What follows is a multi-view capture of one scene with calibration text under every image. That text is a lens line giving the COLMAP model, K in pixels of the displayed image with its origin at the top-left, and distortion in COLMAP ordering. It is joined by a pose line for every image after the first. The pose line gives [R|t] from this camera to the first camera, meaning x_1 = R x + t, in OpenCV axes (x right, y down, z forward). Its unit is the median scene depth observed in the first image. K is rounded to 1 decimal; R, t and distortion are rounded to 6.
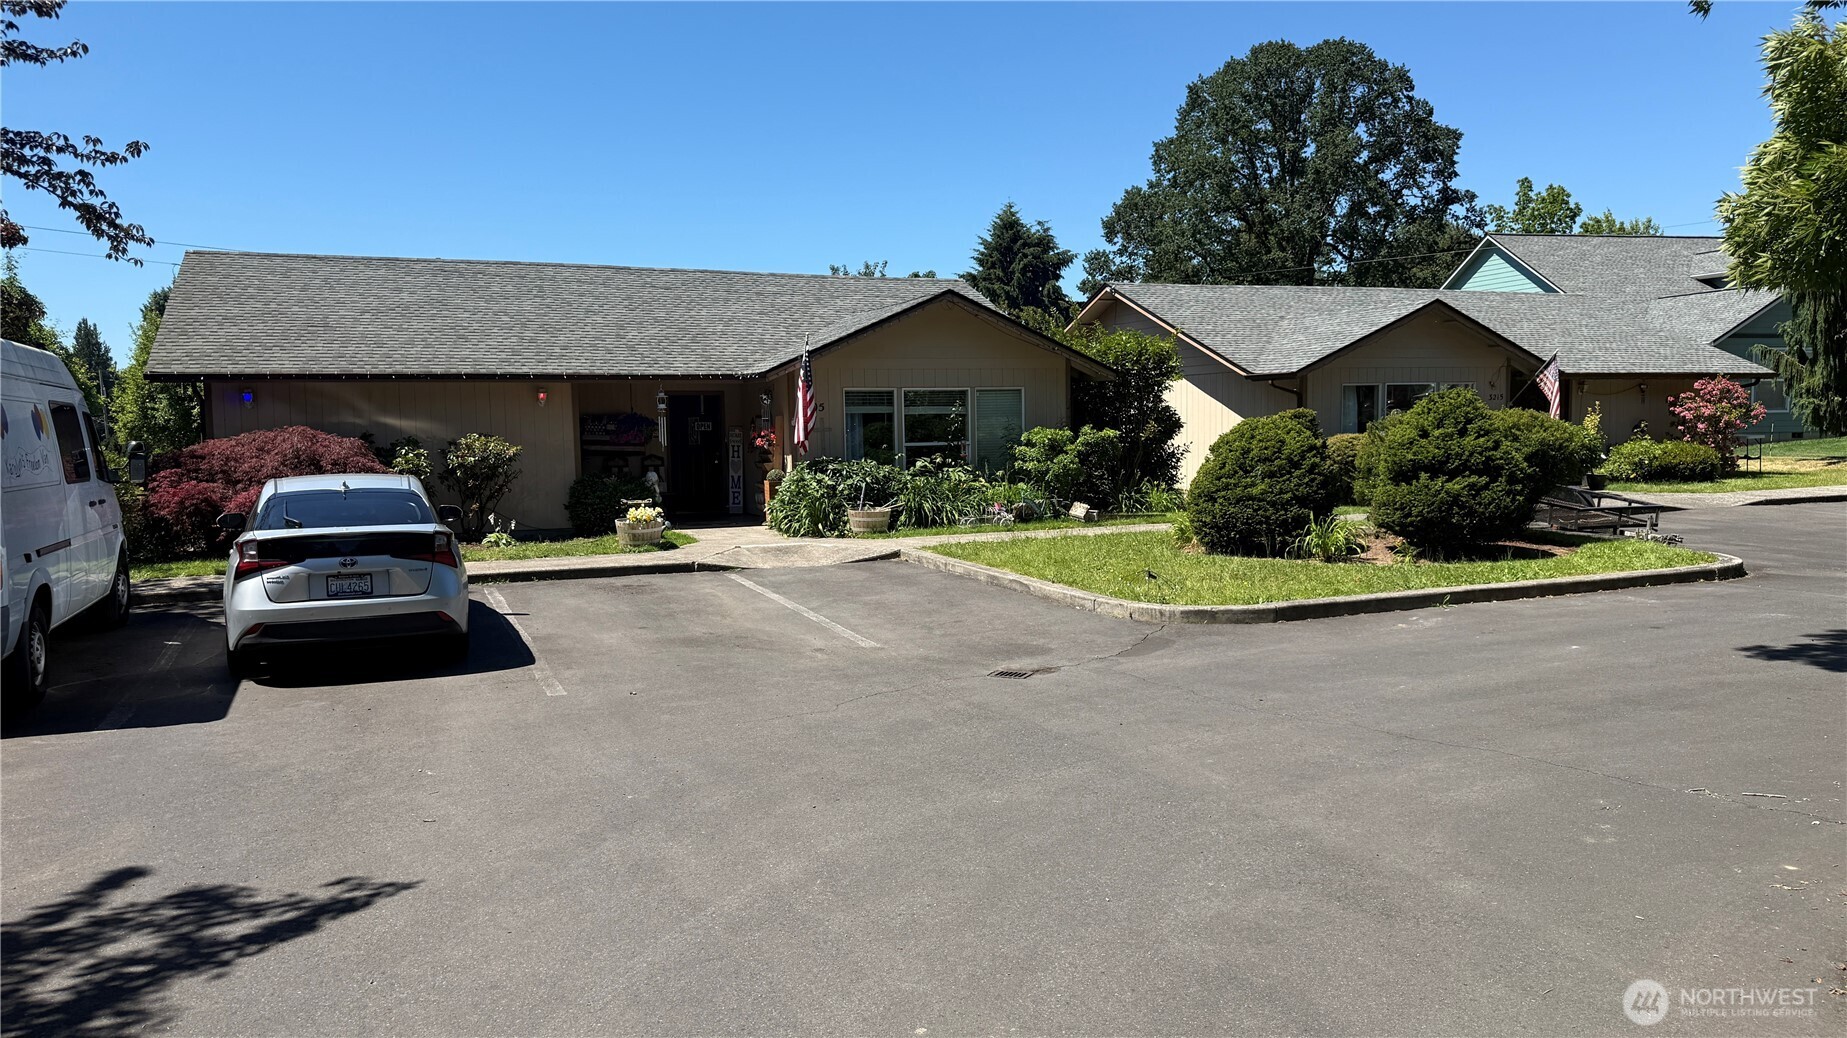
lens RADIAL K [[1279.3, 0, 929.6], [0, 1279.3, 520.6], [0, 0, 1]] dist [0.106444, -0.175985]
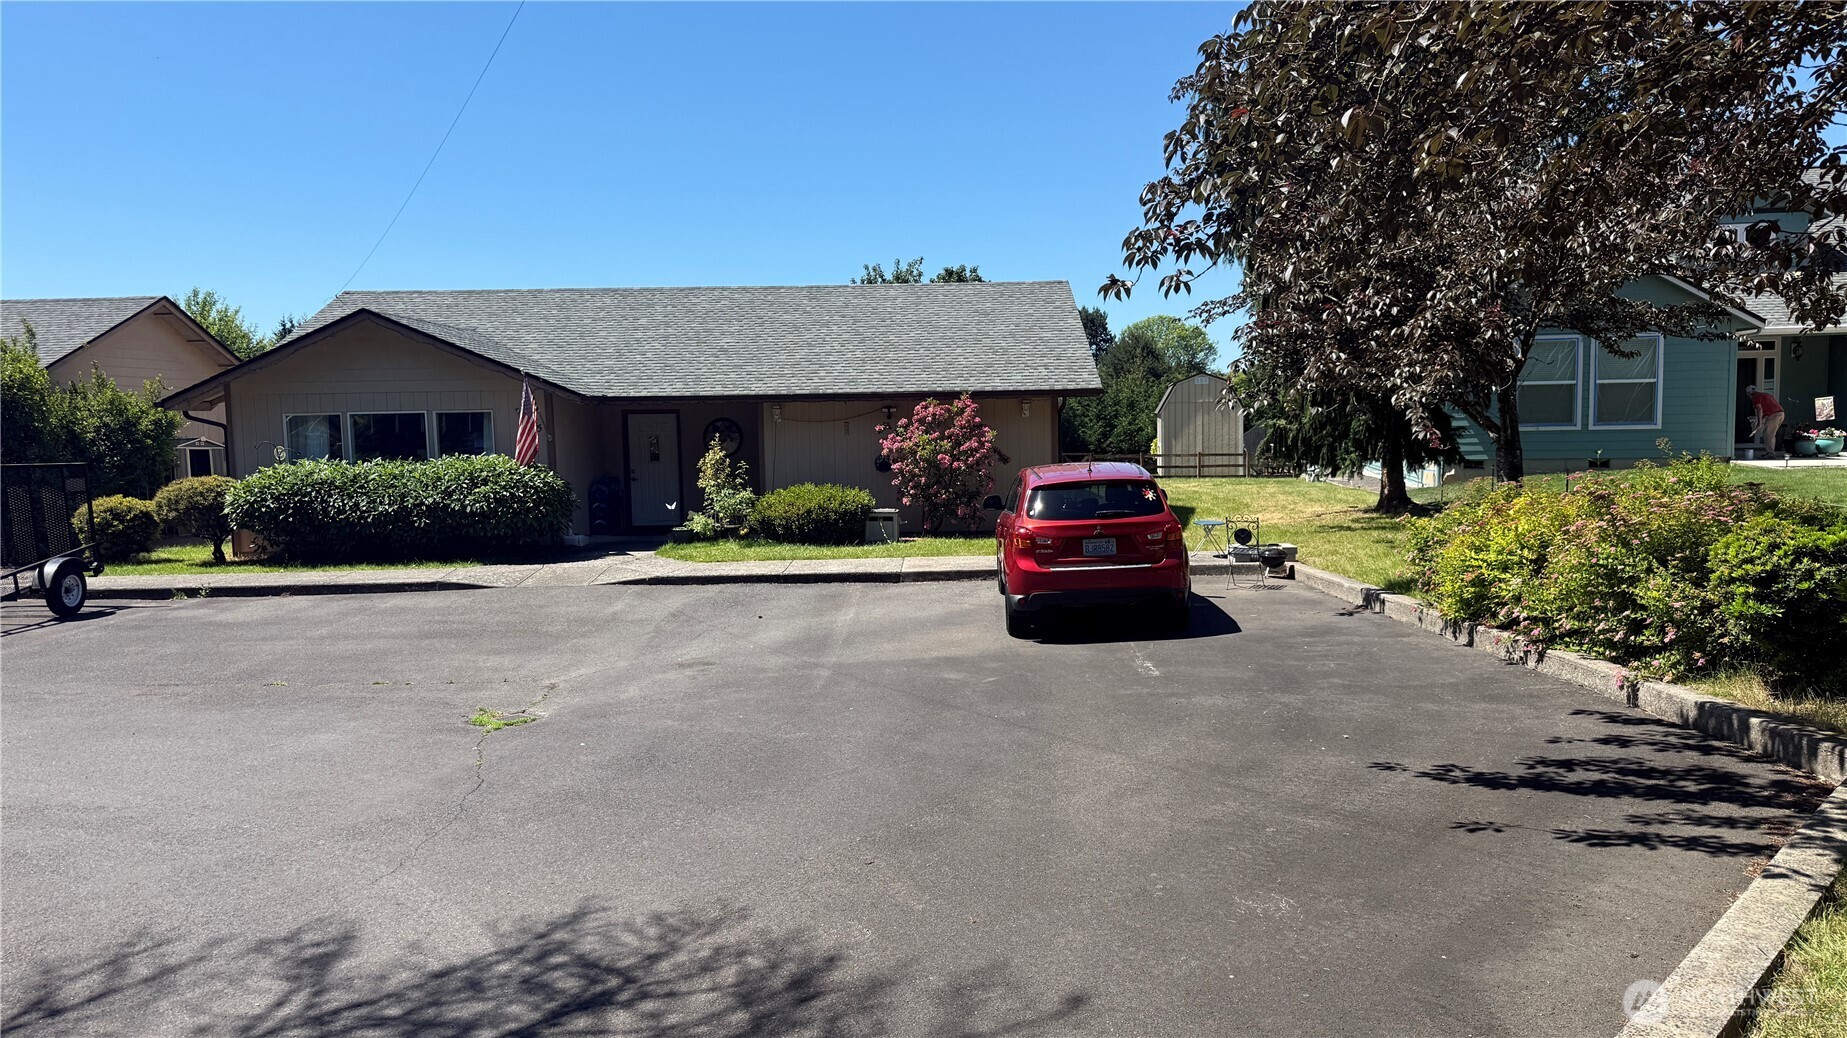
lens RADIAL K [[1279.3, 0, 929.6], [0, 1279.3, 520.6], [0, 0, 1]] dist [0.106444, -0.175985]
pose [[0.929700, 0.029228, -0.367157, 1.216589], [-0.025922, 0.999567, 0.013932, -0.071138], [0.367406, -0.003435, 0.930054, 0.450256]]
